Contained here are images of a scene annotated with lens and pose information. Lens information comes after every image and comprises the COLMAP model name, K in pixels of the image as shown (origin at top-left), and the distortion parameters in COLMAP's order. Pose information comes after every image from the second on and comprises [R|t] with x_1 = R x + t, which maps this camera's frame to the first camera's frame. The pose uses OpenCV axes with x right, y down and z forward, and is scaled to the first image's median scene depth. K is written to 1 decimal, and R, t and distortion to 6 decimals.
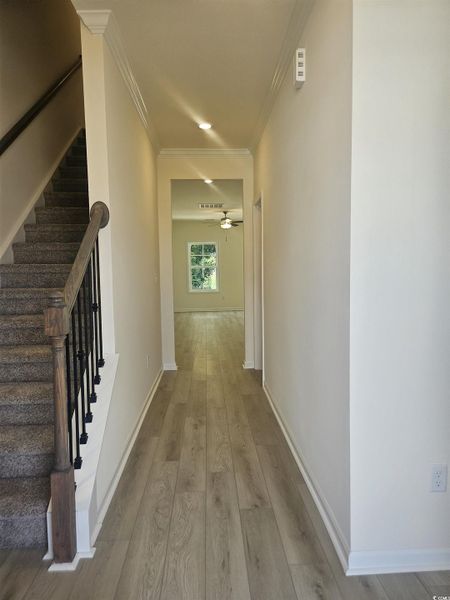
lens RADIAL K [[426.4, 0, 225.3], [0, 426.4, 299.7], [0, 0, 1]] dist [0.048650, -0.000790]
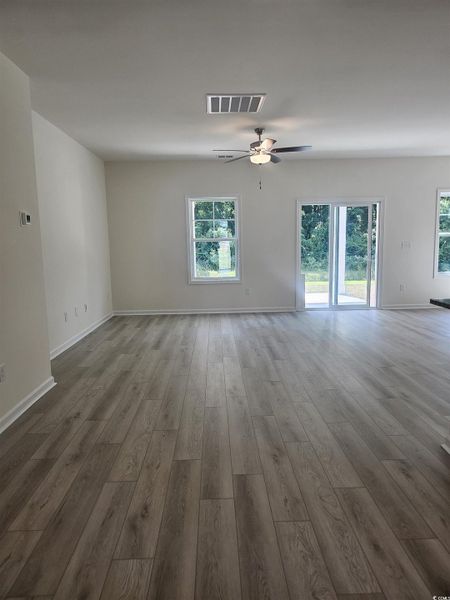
lens RADIAL K [[426.4, 0, 223.5], [0, 426.4, 299.2], [0, 0, 1]] dist [0.048650, -0.000790]
pose [[0.999794, -0.002195, -0.020199, -0.027738], [0.003496, 0.997904, 0.064611, -0.035557], [0.020015, -0.064668, 0.997706, 0.426127]]
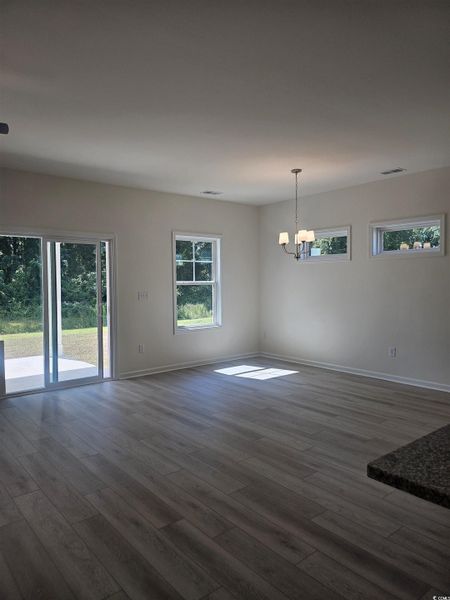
lens RADIAL K [[426.4, 0, 222.0], [0, 426.4, 299.6], [0, 0, 1]] dist [0.048650, -0.000790]
pose [[0.805610, -0.013895, 0.592283, 0.004348], [0.035890, 0.999033, -0.025379, -0.052141], [-0.591358, 0.041702, 0.805330, 0.604530]]
